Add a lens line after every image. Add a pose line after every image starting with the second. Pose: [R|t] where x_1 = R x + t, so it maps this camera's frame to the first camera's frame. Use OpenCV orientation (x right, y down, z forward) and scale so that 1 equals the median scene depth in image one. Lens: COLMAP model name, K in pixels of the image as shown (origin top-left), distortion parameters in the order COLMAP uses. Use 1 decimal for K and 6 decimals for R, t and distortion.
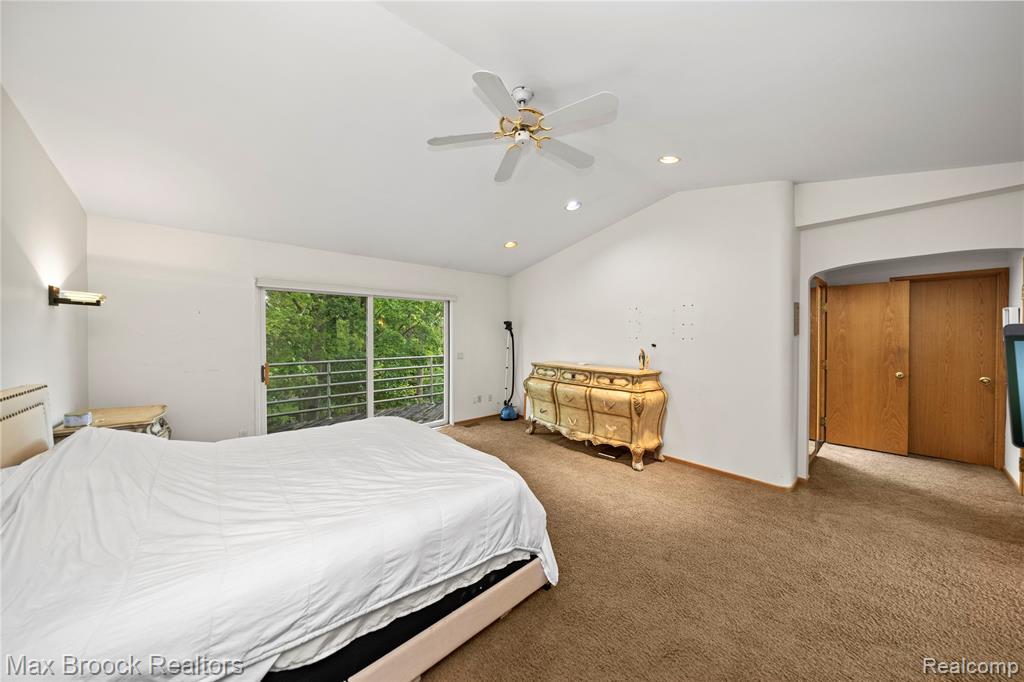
lens RADIAL K [[342.6, 0, 512.0], [0, 342.6, 341.0], [0, 0, 1]] dist [-0.000566, -0.000038]
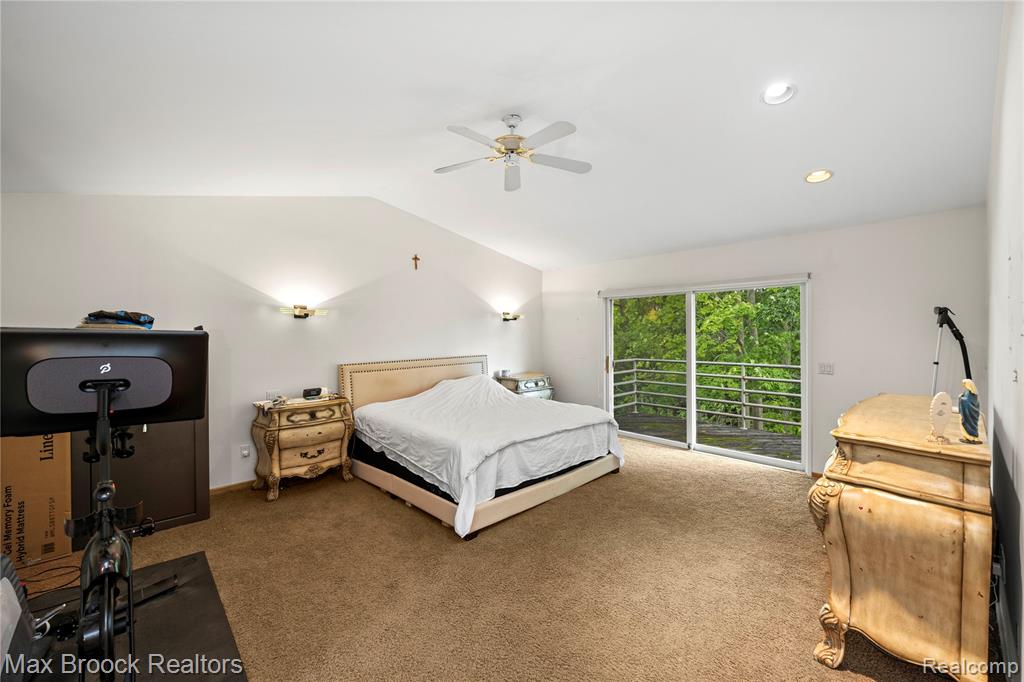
lens RADIAL K [[426.1, 0, 512.0], [0, 426.1, 341.0], [0, 0, 1]] dist [0.000603, 0.000019]
pose [[0.017390, 0.014670, -0.999741, 1.006075], [-0.020771, 0.999682, 0.014308, -0.010566], [0.999633, 0.020517, 0.017689, 0.696364]]
